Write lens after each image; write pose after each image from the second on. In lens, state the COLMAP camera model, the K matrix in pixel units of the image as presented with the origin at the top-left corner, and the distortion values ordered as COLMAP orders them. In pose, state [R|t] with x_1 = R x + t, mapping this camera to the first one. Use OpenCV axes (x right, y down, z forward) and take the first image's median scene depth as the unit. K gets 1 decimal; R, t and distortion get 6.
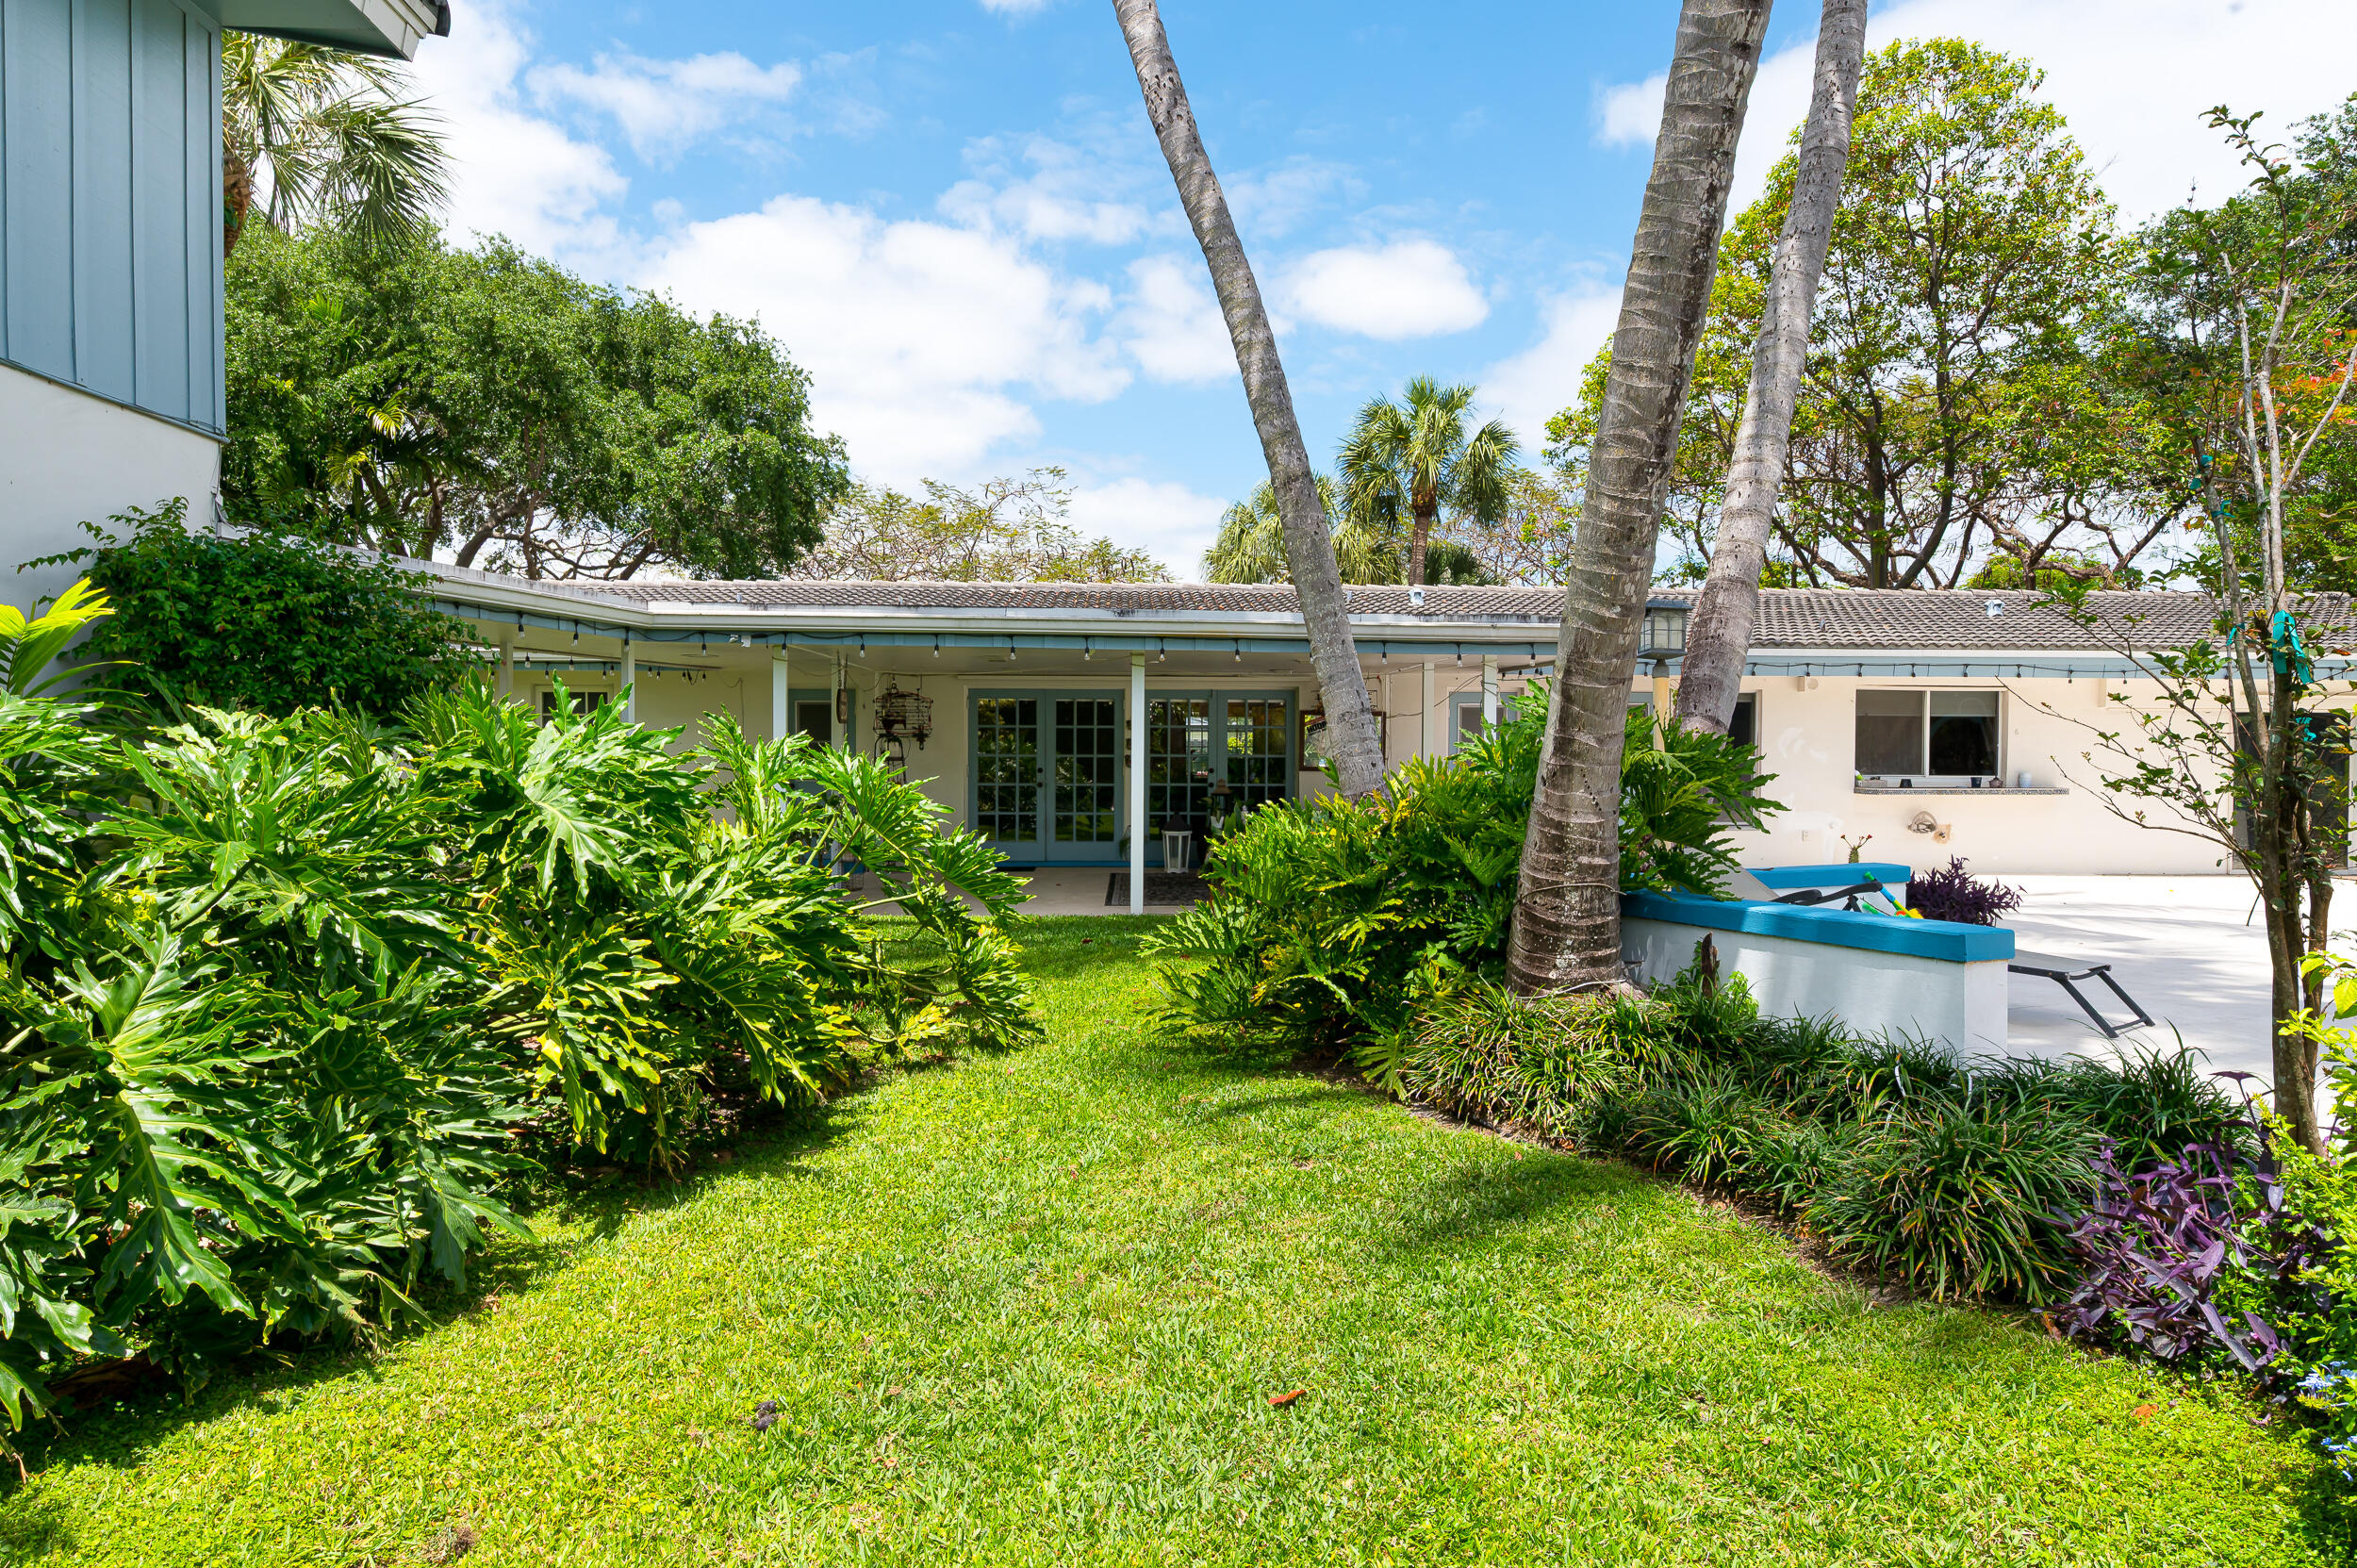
lens RADIAL K [[1494.9, 0, 1185.2], [0, 1494.9, 781.0], [0, 0, 1]] dist [-0.007873, 0.000586]
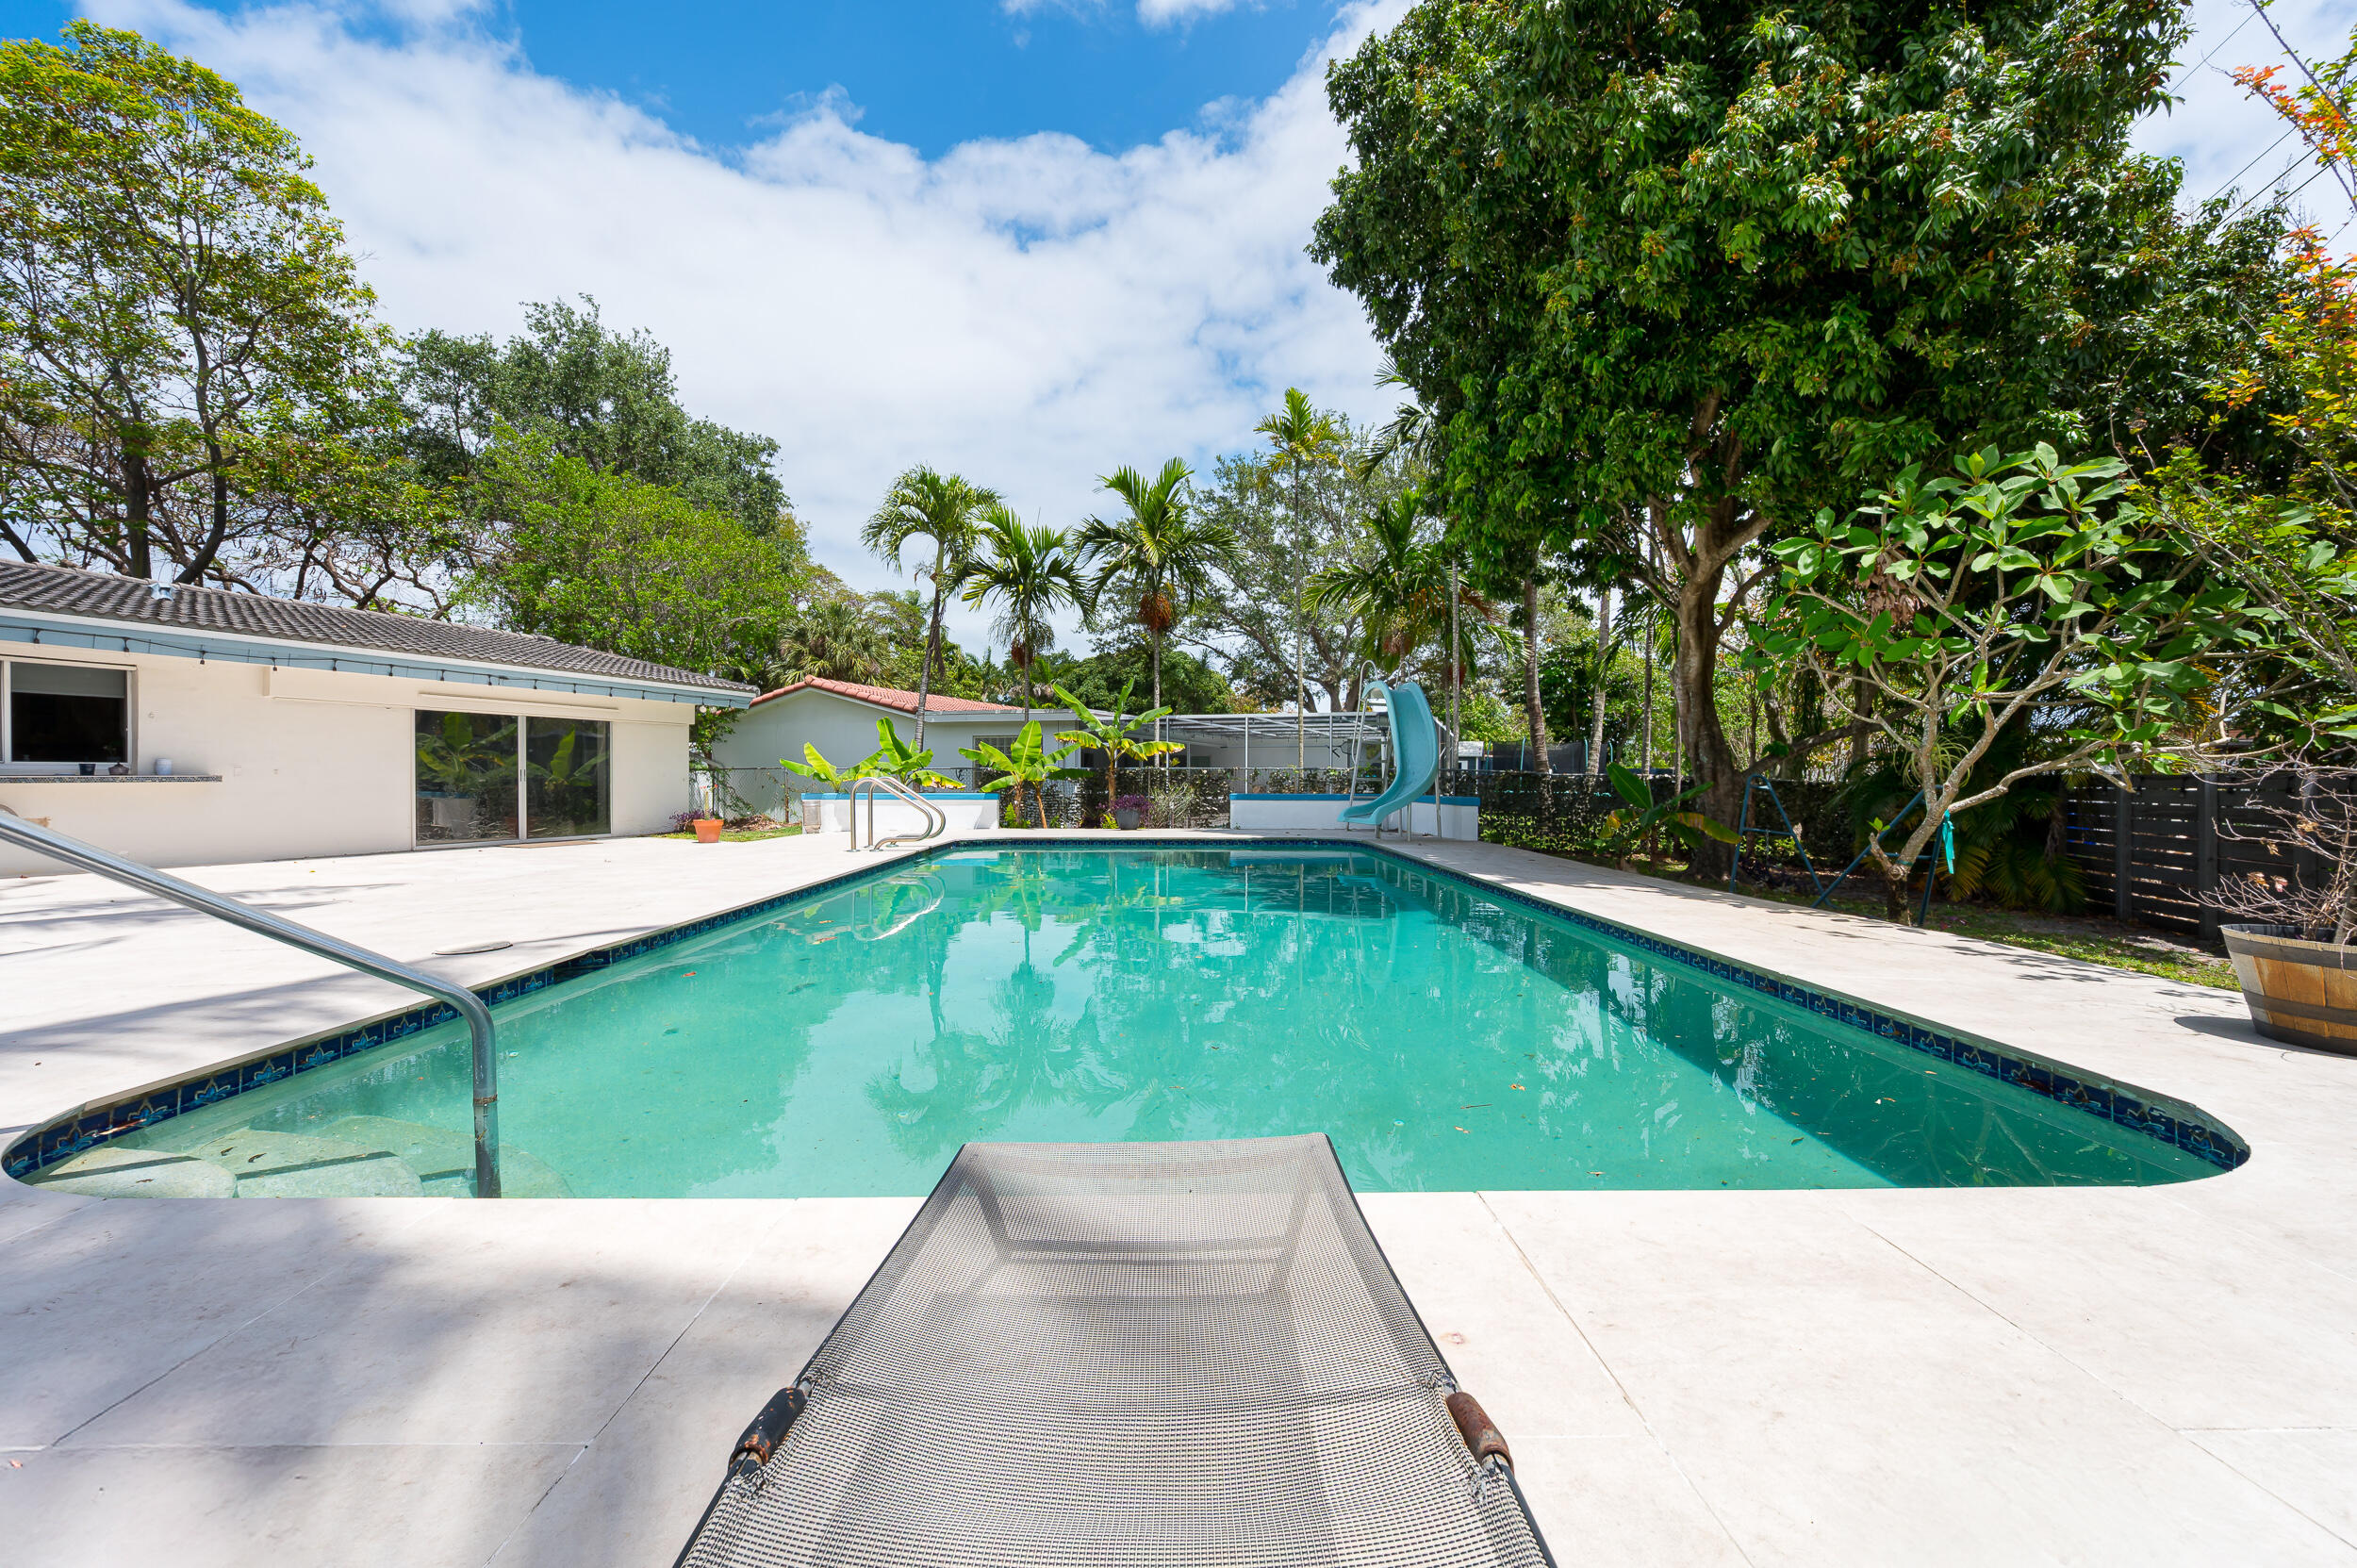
lens RADIAL K [[918.7, 0, 1178.8], [0, 918.7, 783.0], [0, 0, 1]] dist [-0.007889, 0.000735]
pose [[0.373680, -0.011215, 0.927490, 0.267250], [0.012459, 0.999897, 0.007070, 0.013201], [-0.927474, 0.008914, 0.373782, 0.189804]]
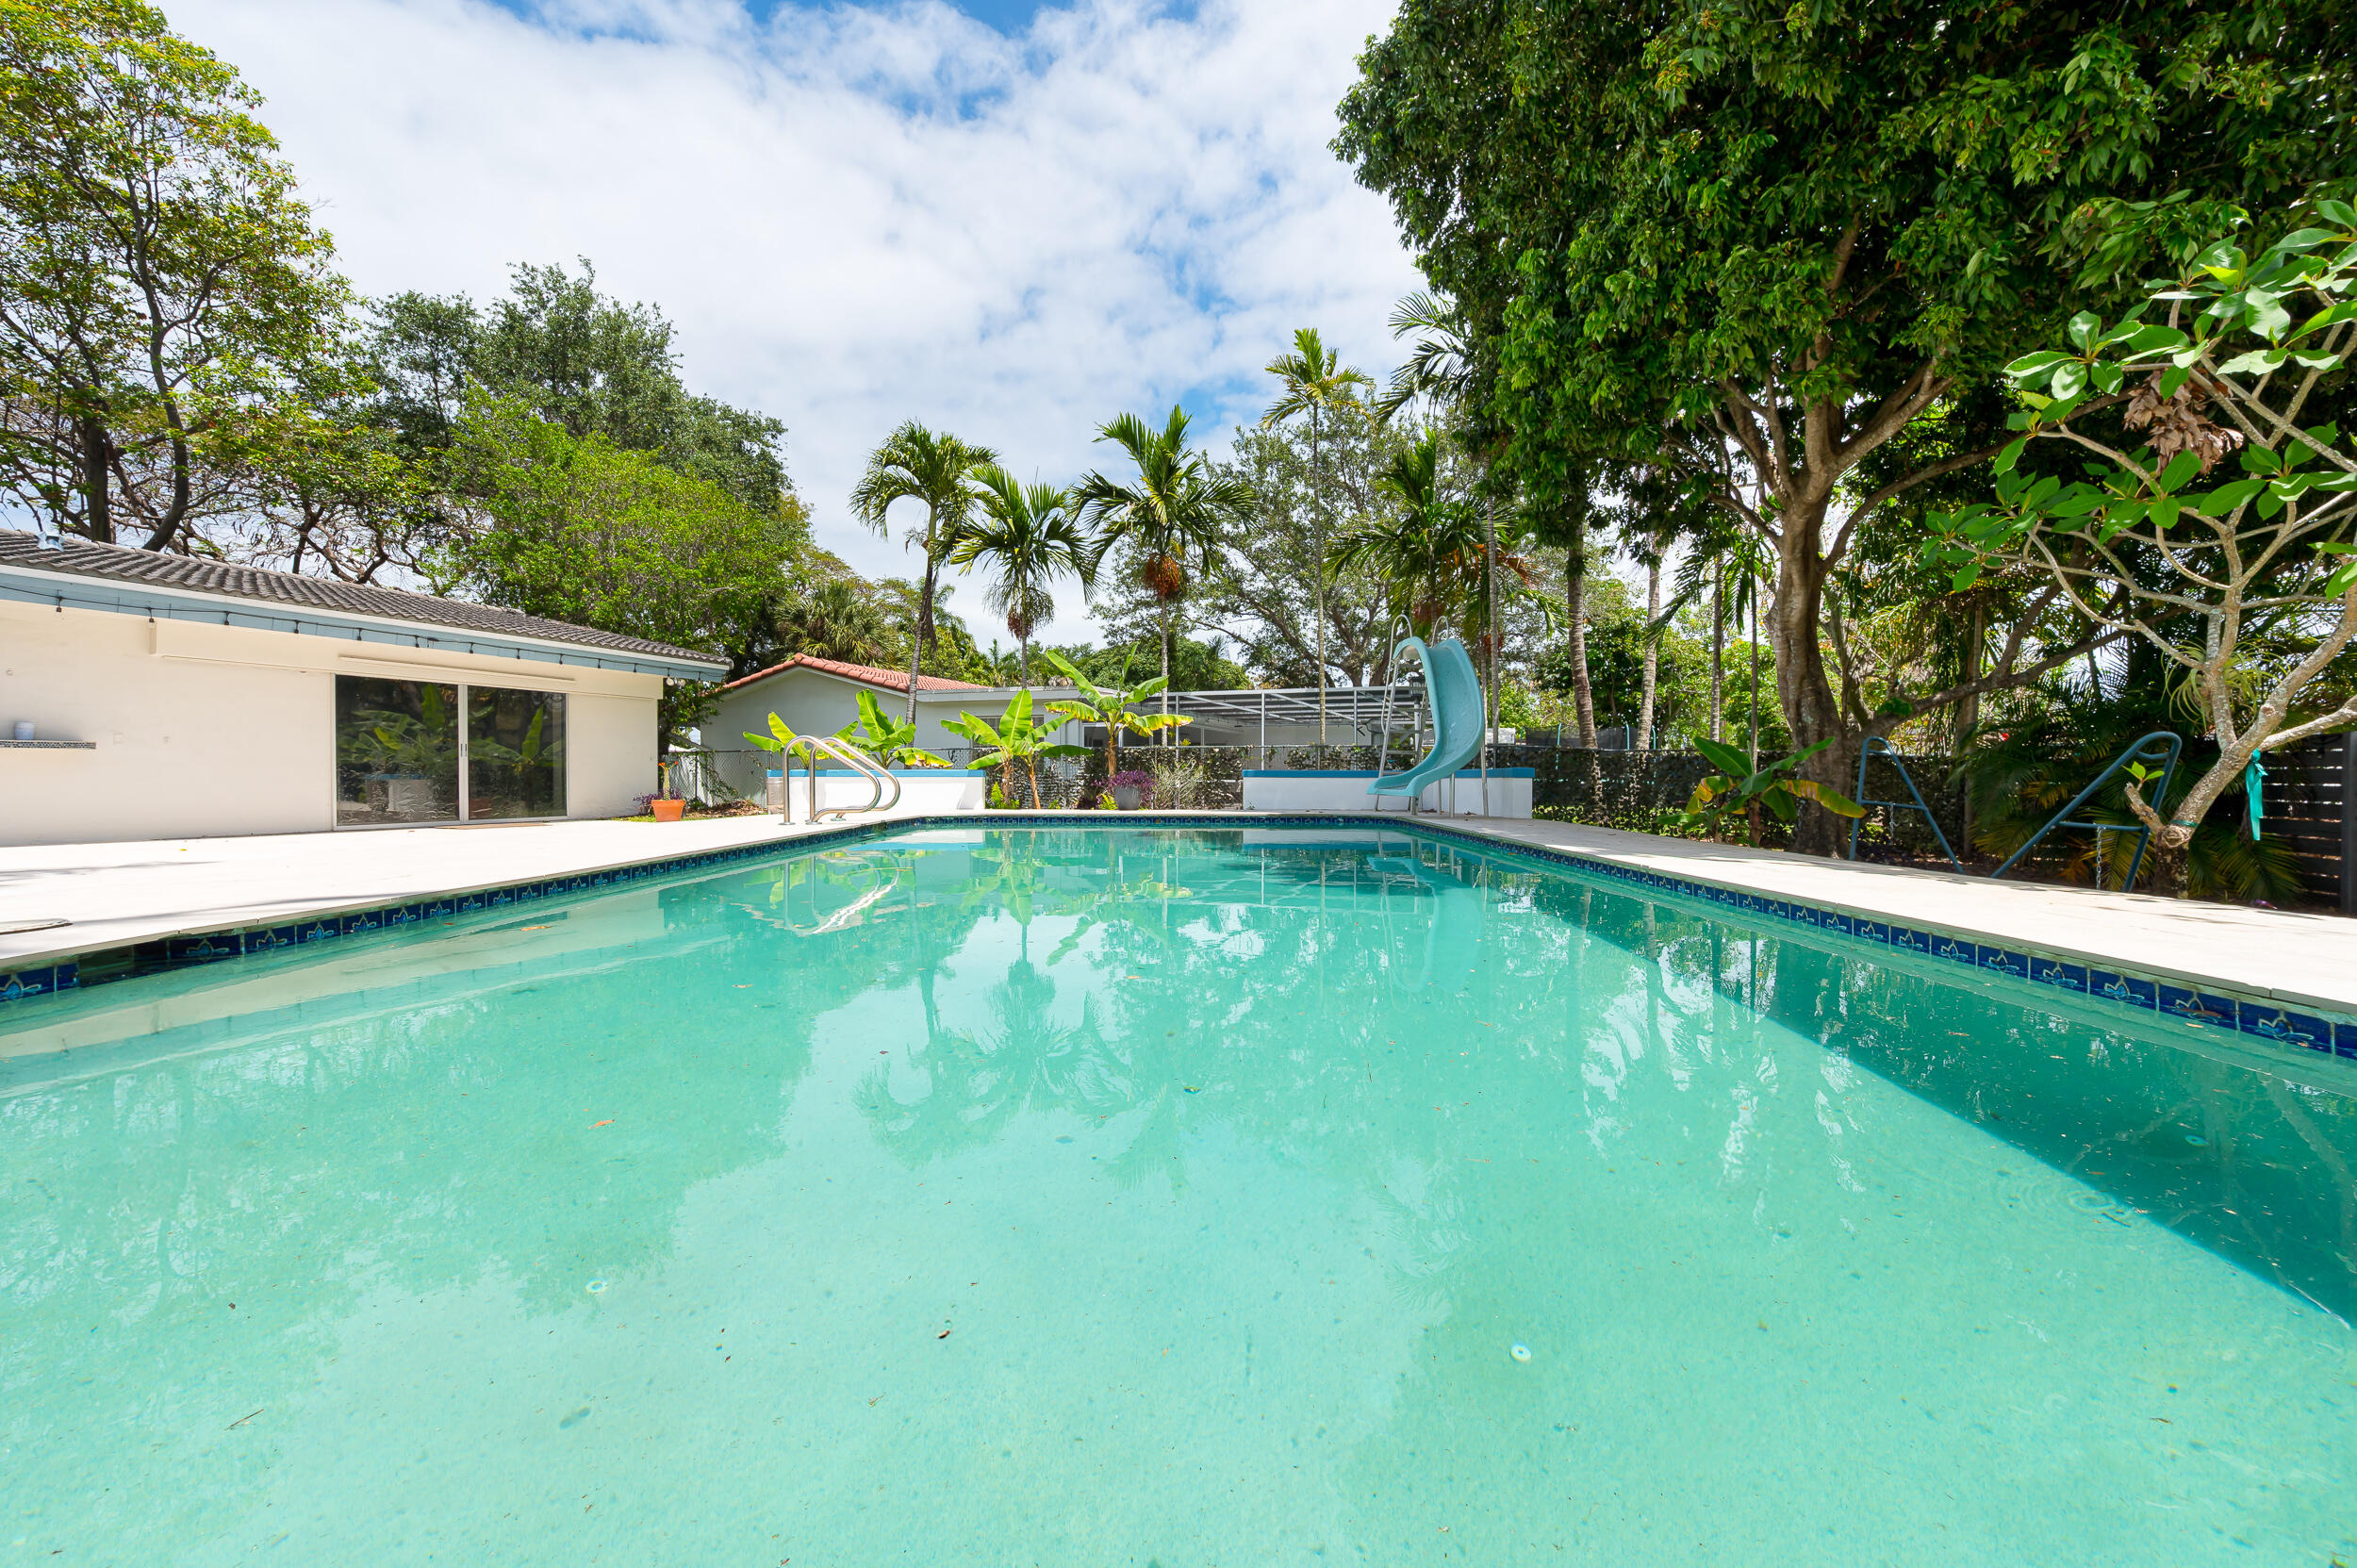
lens RADIAL K [[918.7, 0, 1167.3], [0, 918.7, 786.4], [0, 0, 1]] dist [-0.007889, 0.000735]
pose [[0.404624, -0.017824, 0.914309, 0.355030], [0.013503, 0.999817, 0.013515, 0.031733], [-0.914383, 0.006878, 0.404791, 0.213894]]
